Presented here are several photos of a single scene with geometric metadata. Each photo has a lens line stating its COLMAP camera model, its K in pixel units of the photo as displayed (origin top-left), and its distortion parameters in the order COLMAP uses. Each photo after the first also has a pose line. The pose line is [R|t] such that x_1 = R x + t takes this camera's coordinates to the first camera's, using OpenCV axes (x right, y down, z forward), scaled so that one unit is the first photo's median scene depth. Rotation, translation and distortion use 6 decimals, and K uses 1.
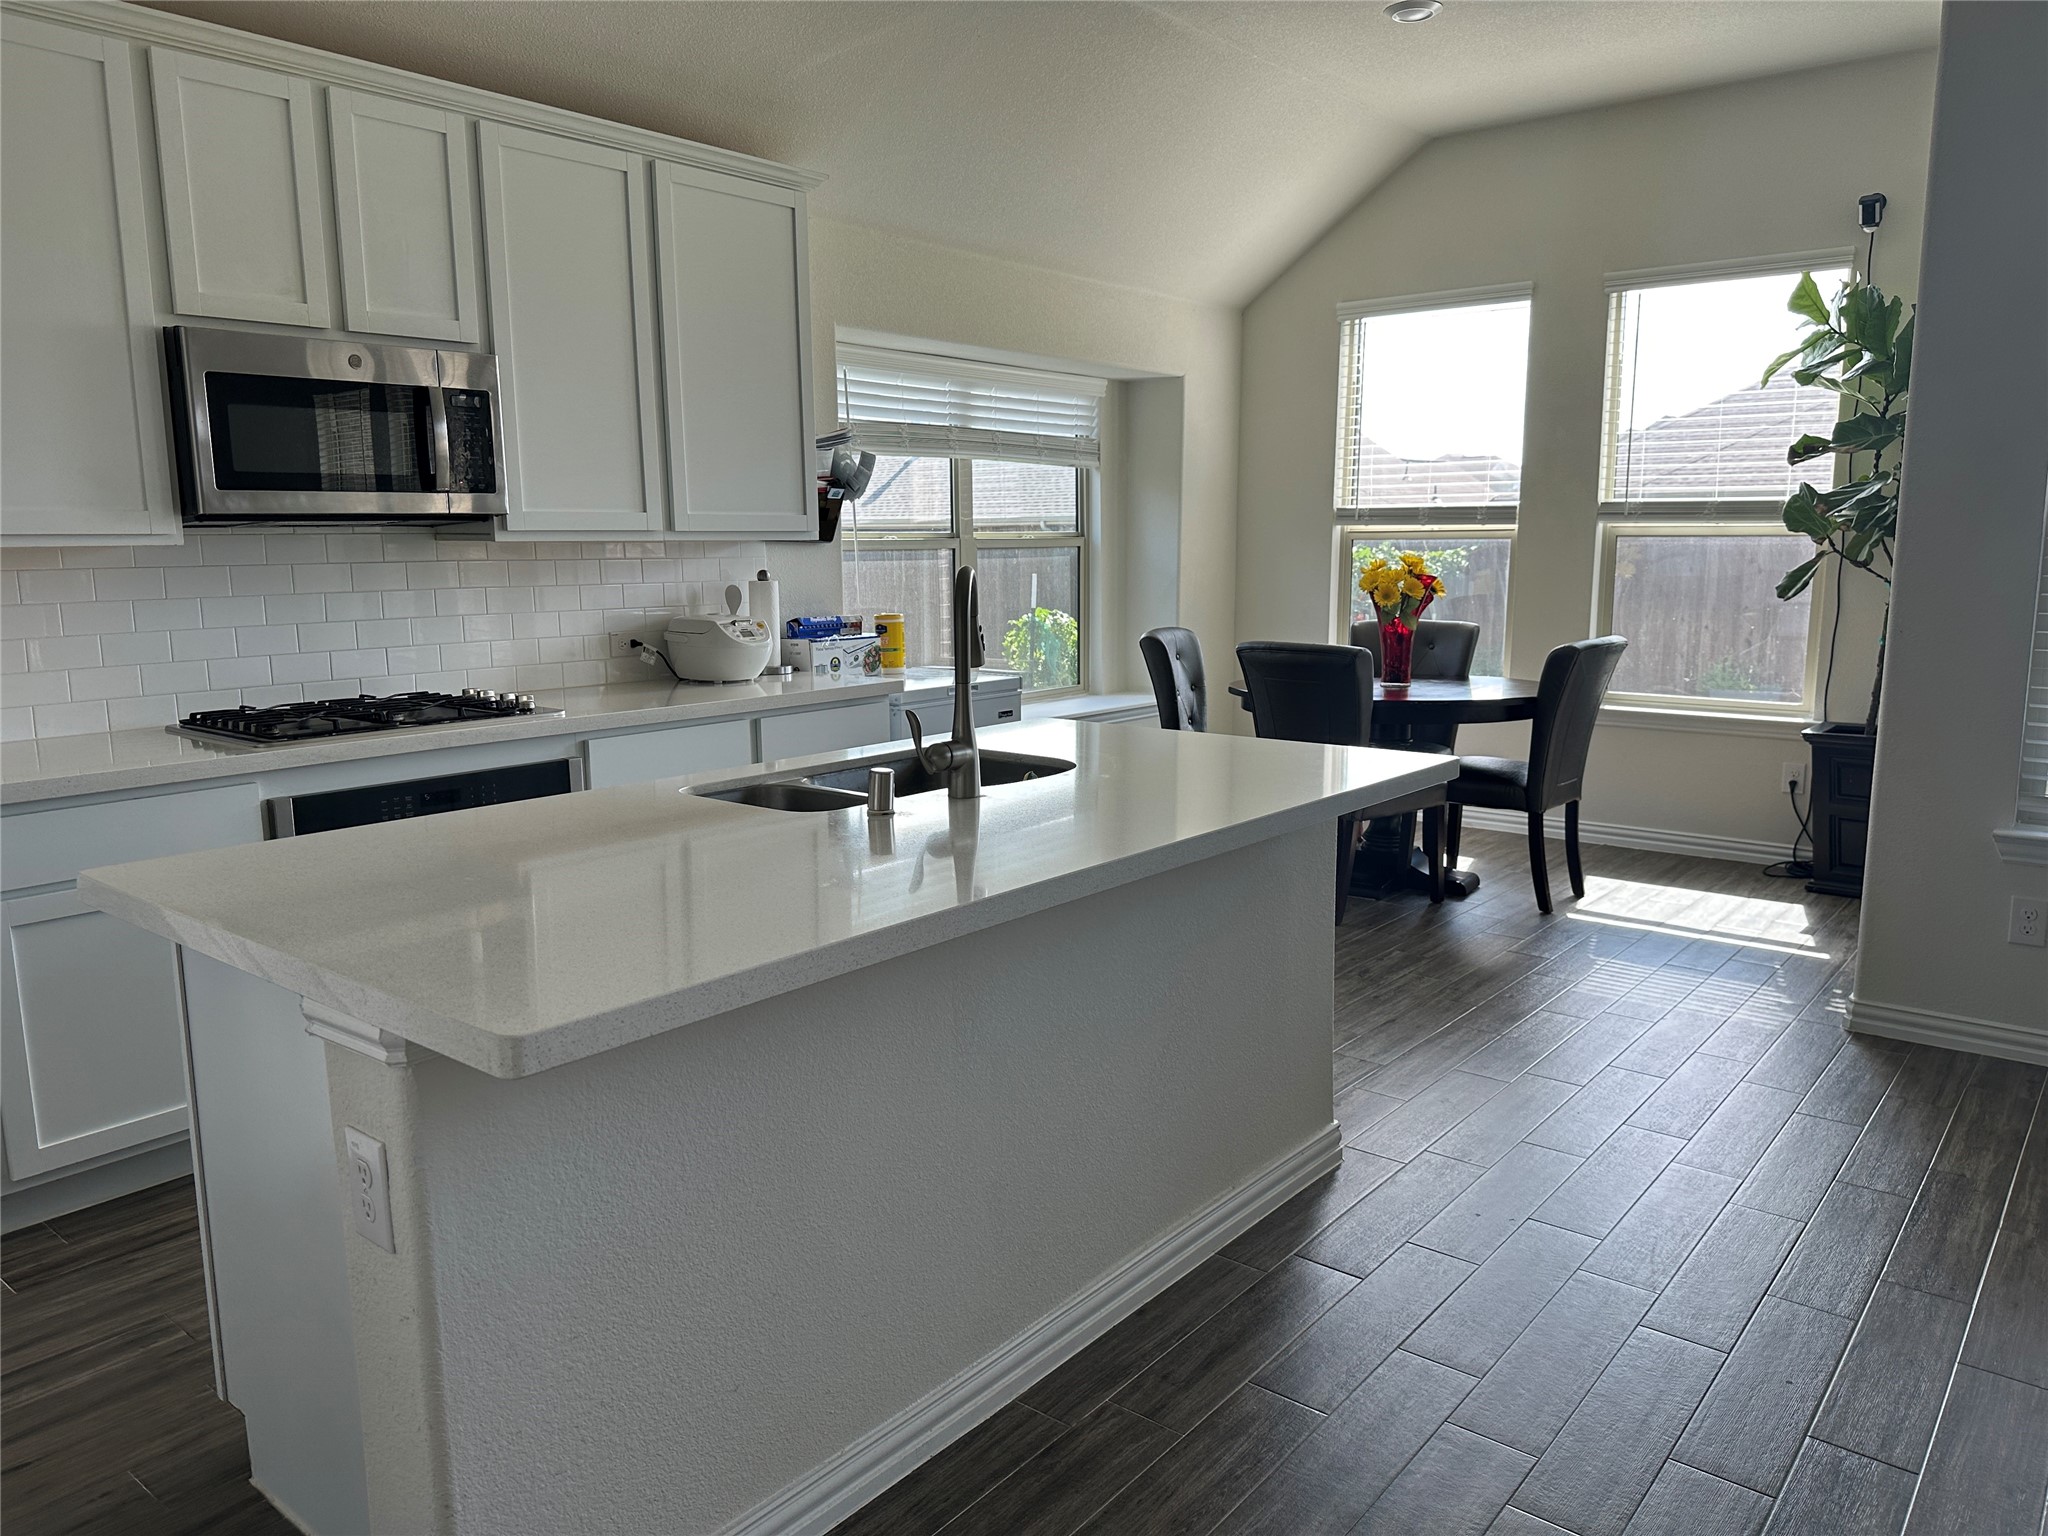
lens RADIAL K [[1421.6, 0, 977.7], [0, 1421.6, 760.9], [0, 0, 1]] dist [0.062701, -0.063744]
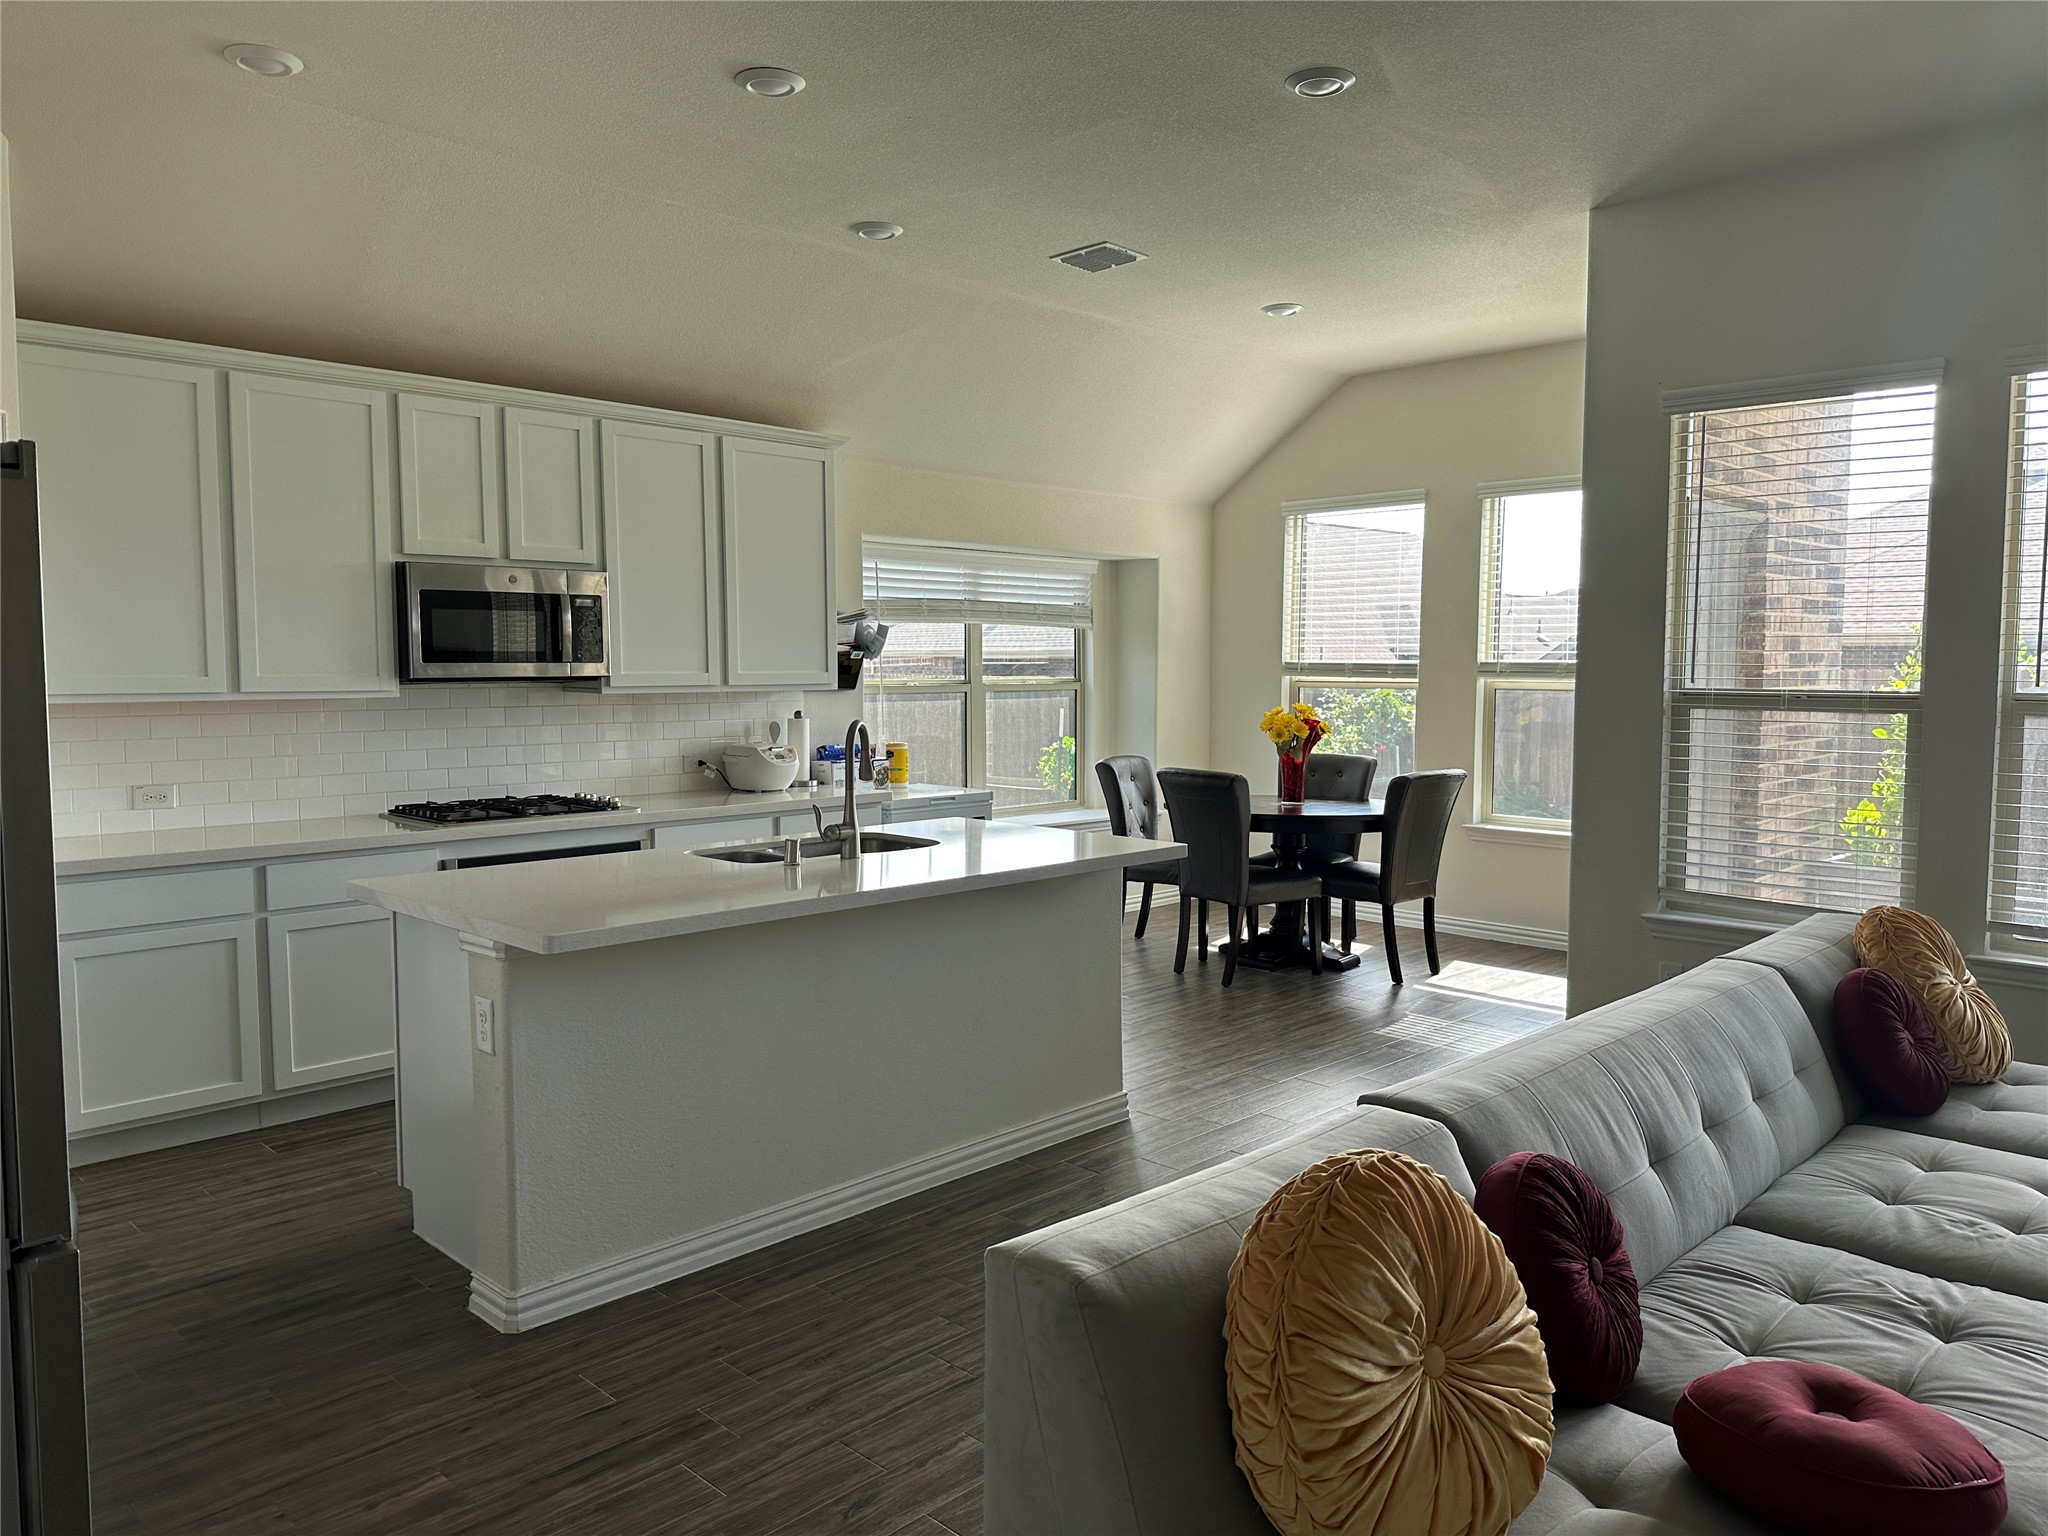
lens RADIAL K [[1403.7, 0, 998.9], [0, 1403.7, 750.5], [0, 0, 1]] dist [0.162321, -0.286671]
pose [[0.996446, 0.015191, -0.082850, 0.158091], [-0.022713, 0.995627, -0.090611, 0.023732], [0.081111, 0.092170, 0.992434, -0.336639]]
